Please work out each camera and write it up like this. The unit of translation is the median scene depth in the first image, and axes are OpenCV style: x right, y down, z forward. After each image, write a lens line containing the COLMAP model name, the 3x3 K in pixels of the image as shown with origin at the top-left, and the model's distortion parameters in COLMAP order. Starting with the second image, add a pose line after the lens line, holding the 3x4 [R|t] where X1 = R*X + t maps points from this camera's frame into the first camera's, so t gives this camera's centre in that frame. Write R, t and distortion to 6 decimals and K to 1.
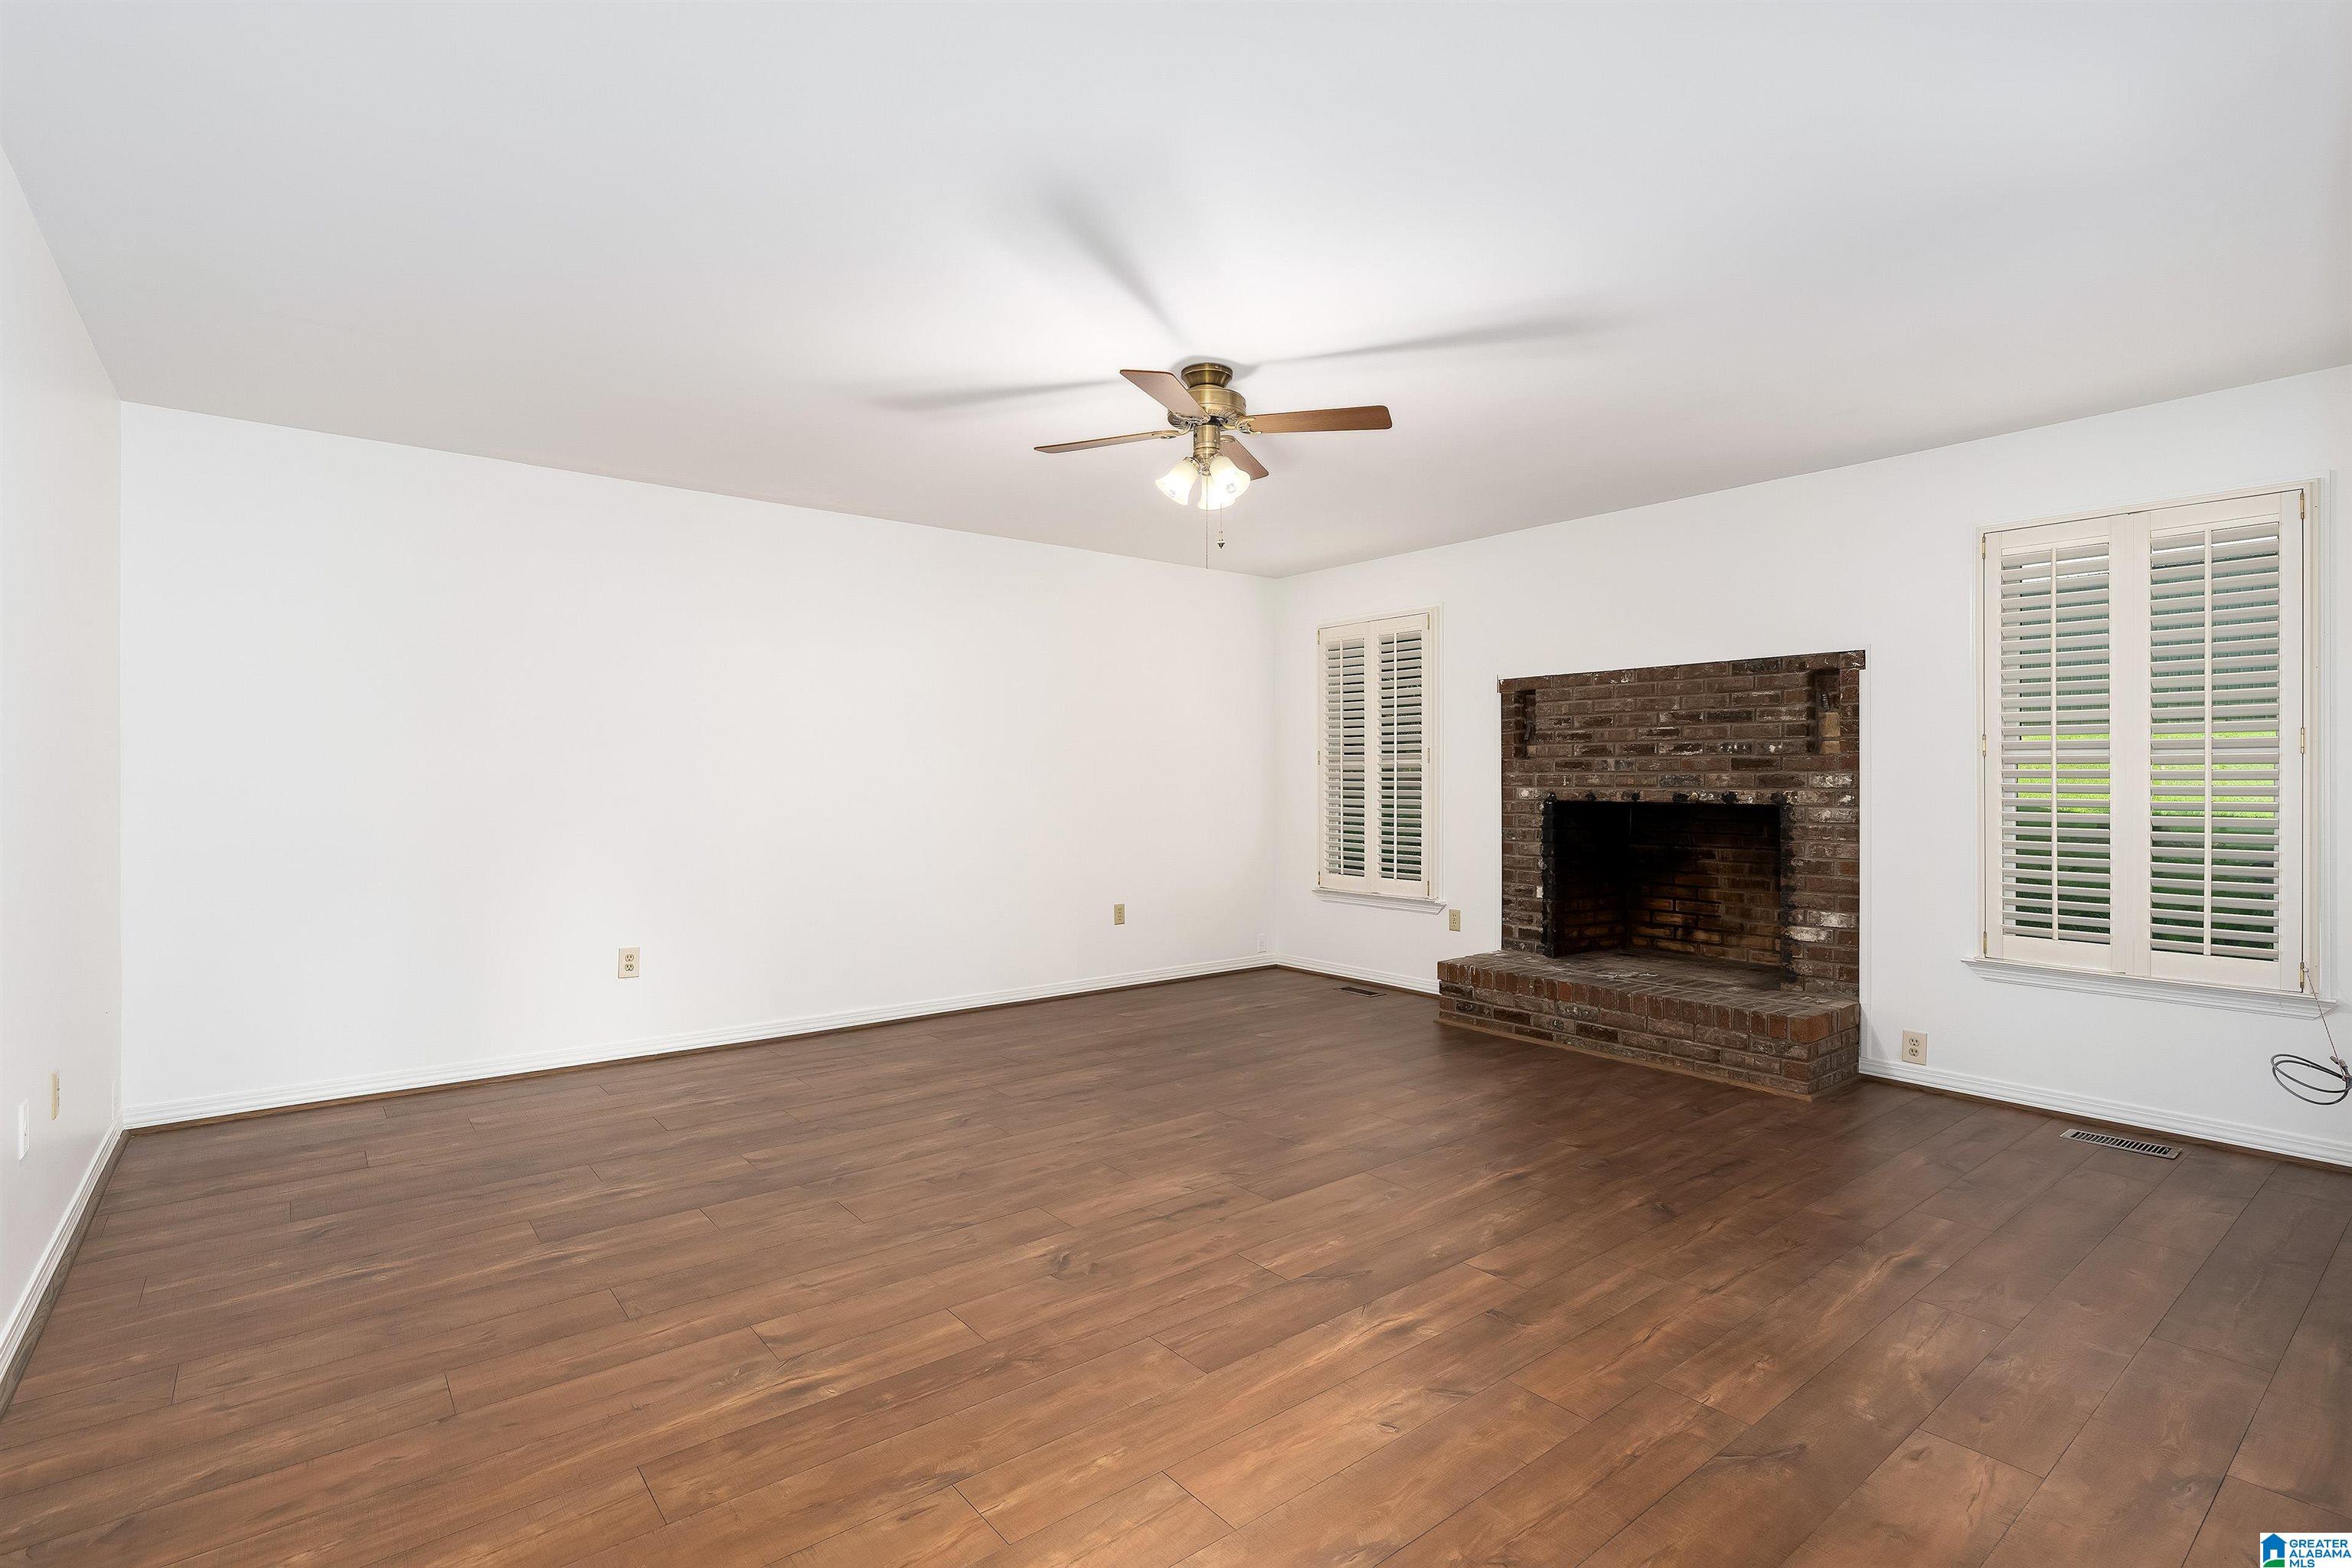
lens RADIAL K [[1068.3, 0, 1168.5], [0, 1068.3, 773.8], [0, 0, 1]] dist [-0.002354, 0.000473]
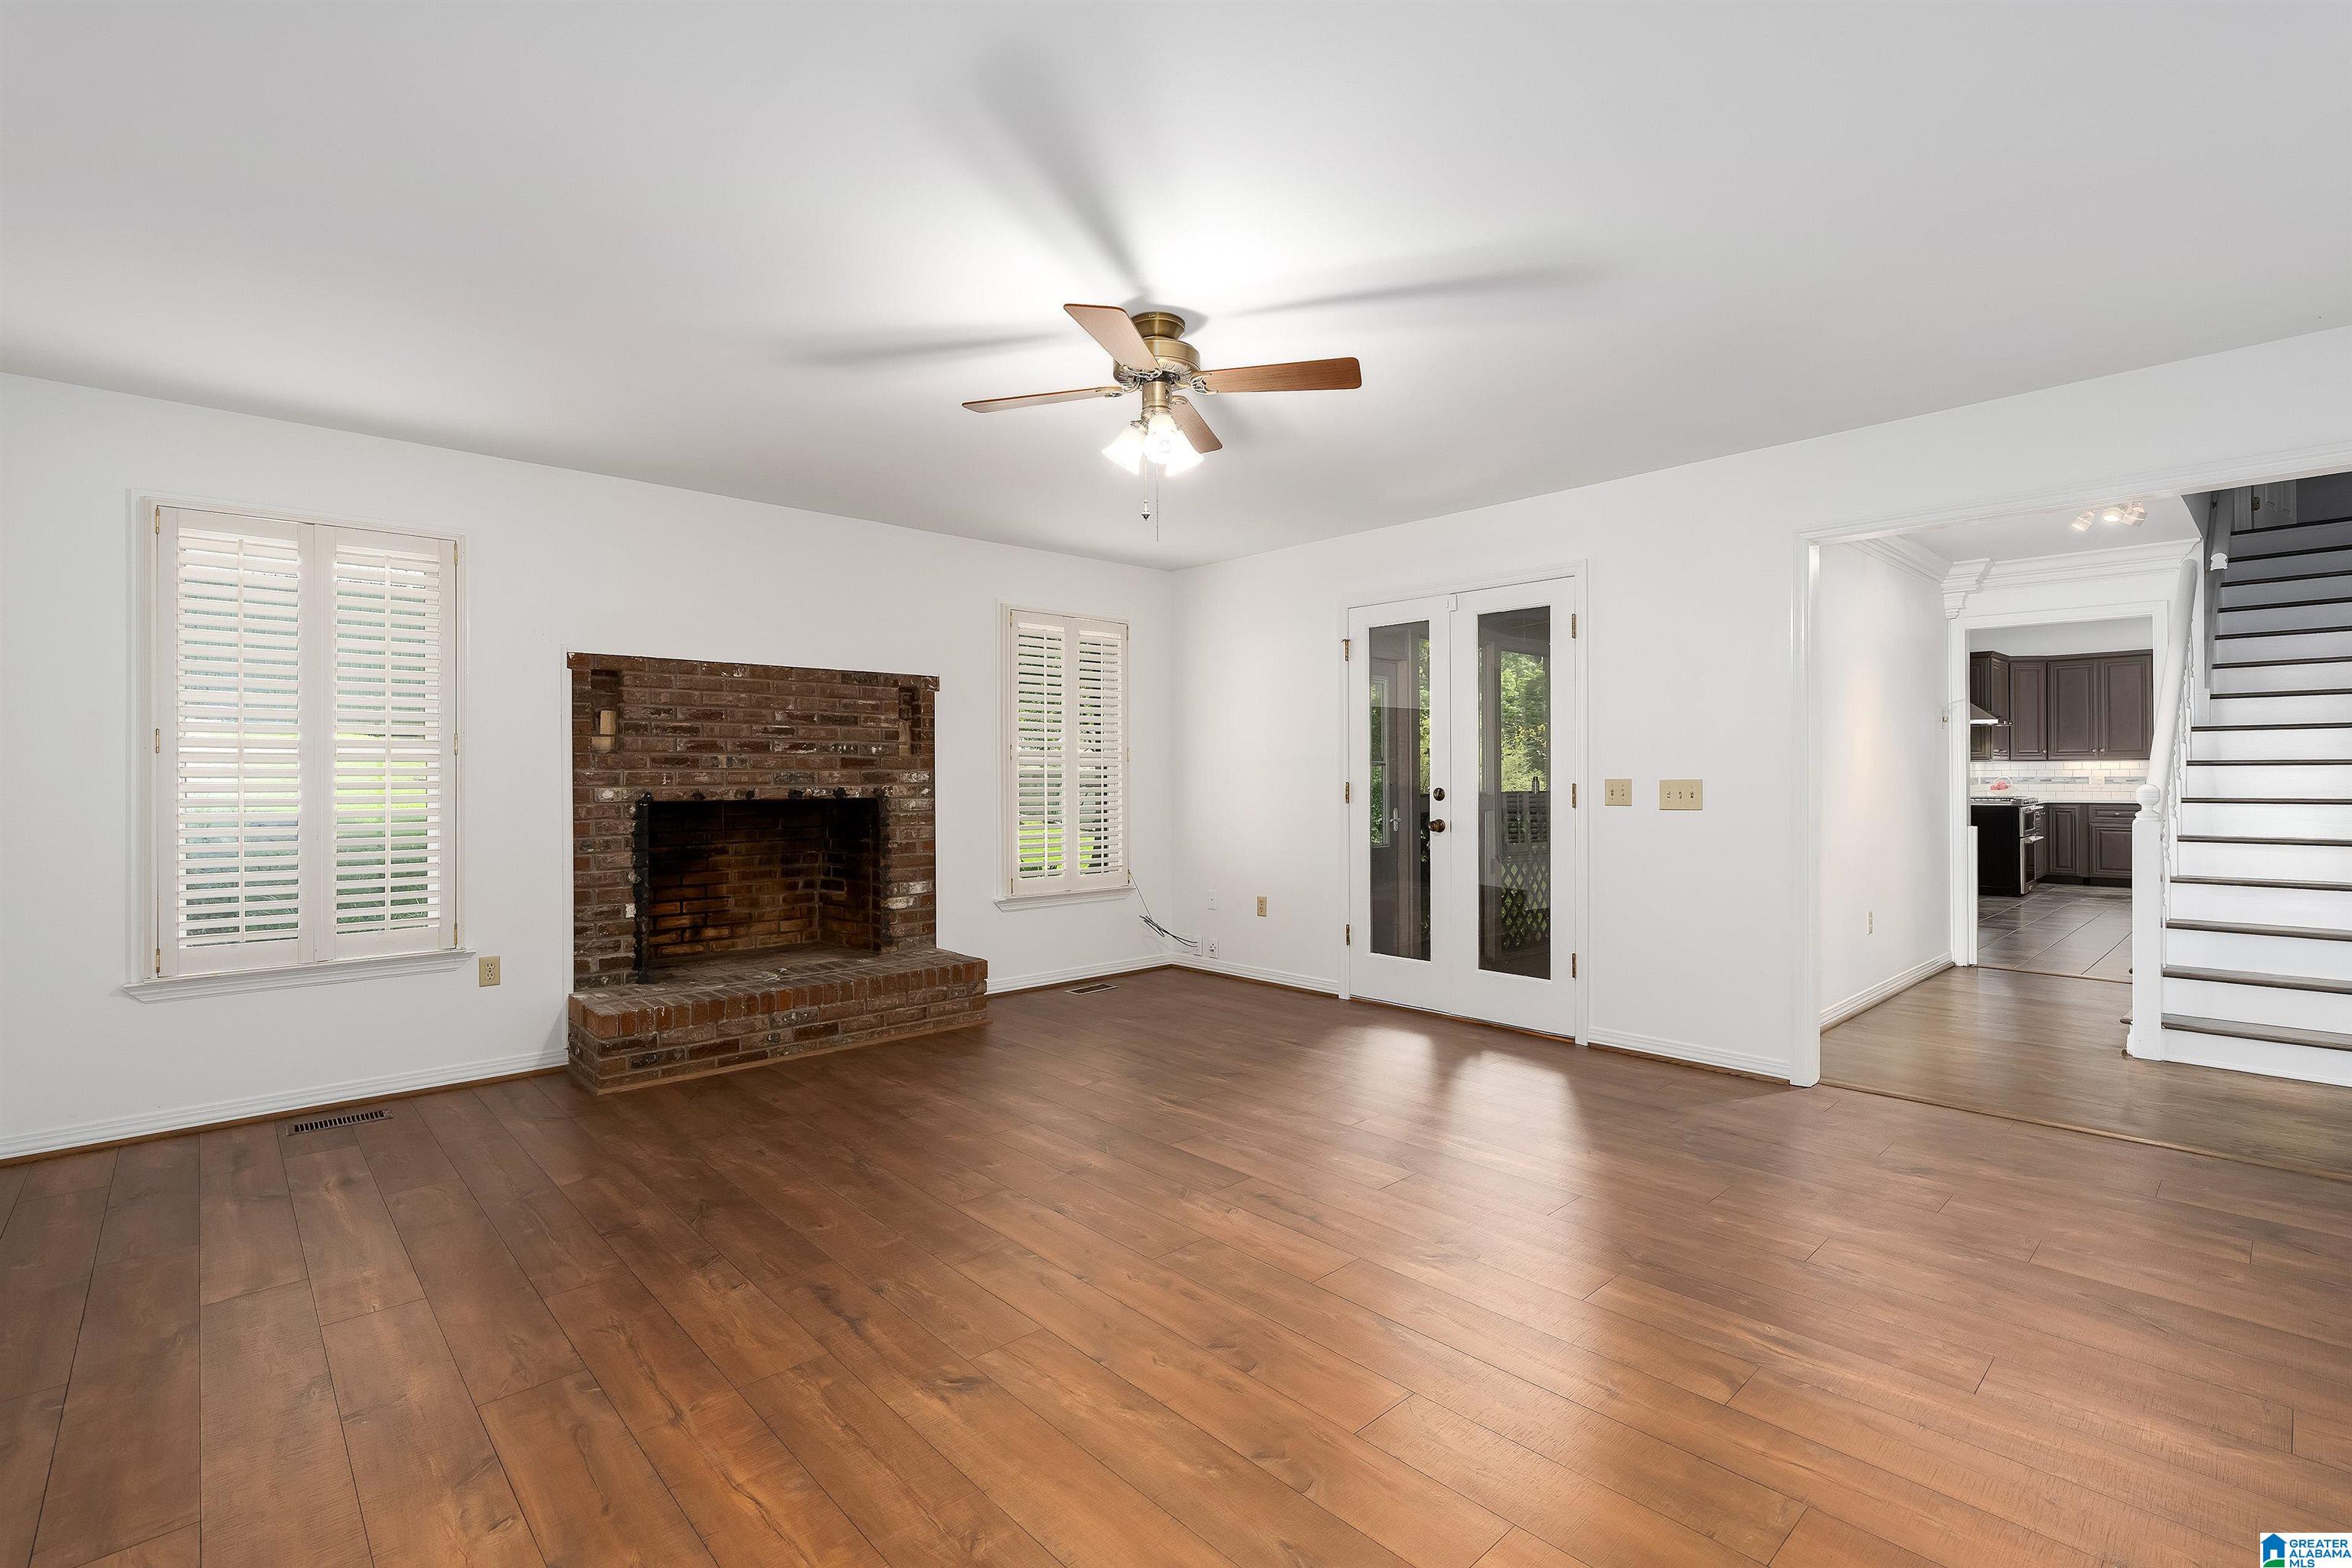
lens RADIAL K [[1047.9, 0, 1166.9], [0, 1047.9, 774.1], [0, 0, 1]] dist [0.000580, 0.000832]
pose [[-0.046081, -0.000293, 0.998938, -0.556928], [-0.001493, 0.999999, 0.000225, 0.001871], [-0.998937, -0.001481, -0.046081, 0.679485]]
